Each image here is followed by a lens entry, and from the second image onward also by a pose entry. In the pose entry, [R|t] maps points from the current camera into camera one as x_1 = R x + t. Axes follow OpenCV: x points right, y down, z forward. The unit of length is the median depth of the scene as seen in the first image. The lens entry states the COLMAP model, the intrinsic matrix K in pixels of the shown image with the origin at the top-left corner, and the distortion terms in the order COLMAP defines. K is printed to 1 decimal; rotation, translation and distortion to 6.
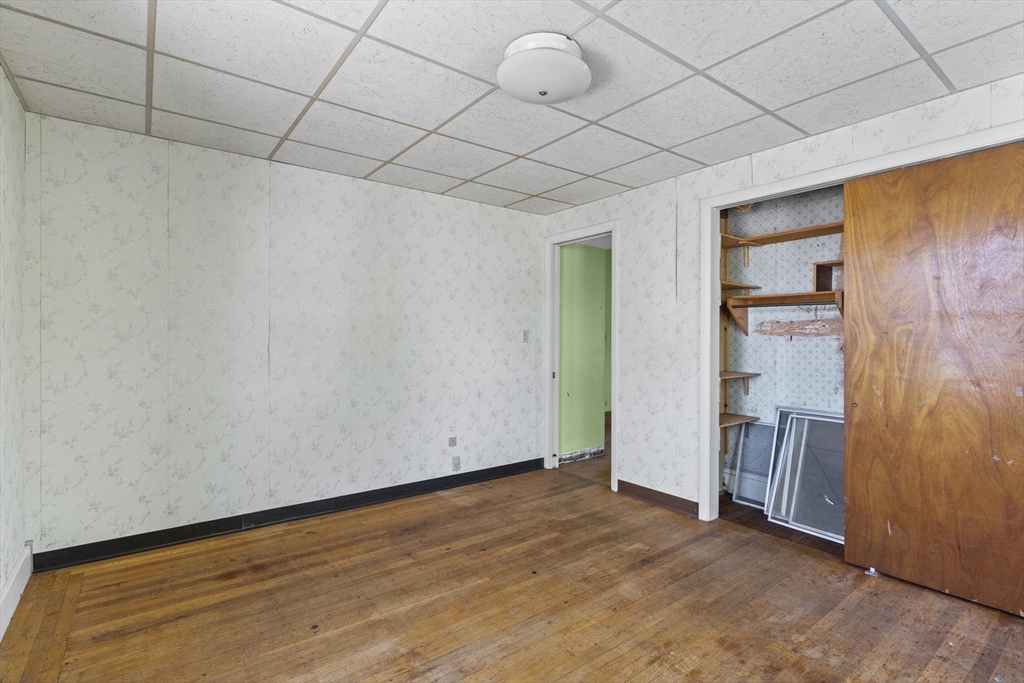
lens RADIAL K [[485.0, 0, 510.9], [0, 485.0, 339.8], [0, 0, 1]] dist [0.002030, -0.000922]
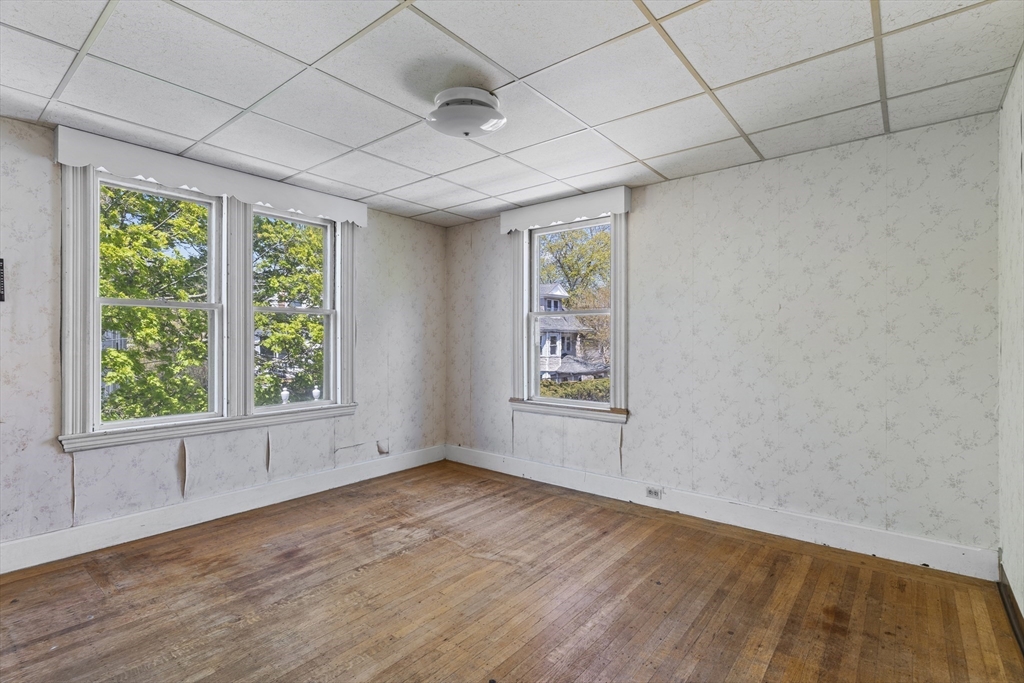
lens RADIAL K [[485.0, 0, 509.0], [0, 485.0, 340.7], [0, 0, 1]] dist [0.002030, -0.000922]
pose [[-0.970064, -0.000932, -0.242847, 0.203664], [-0.001928, 0.999991, 0.003868, -0.002625], [0.242841, 0.004220, -0.970057, 1.772124]]
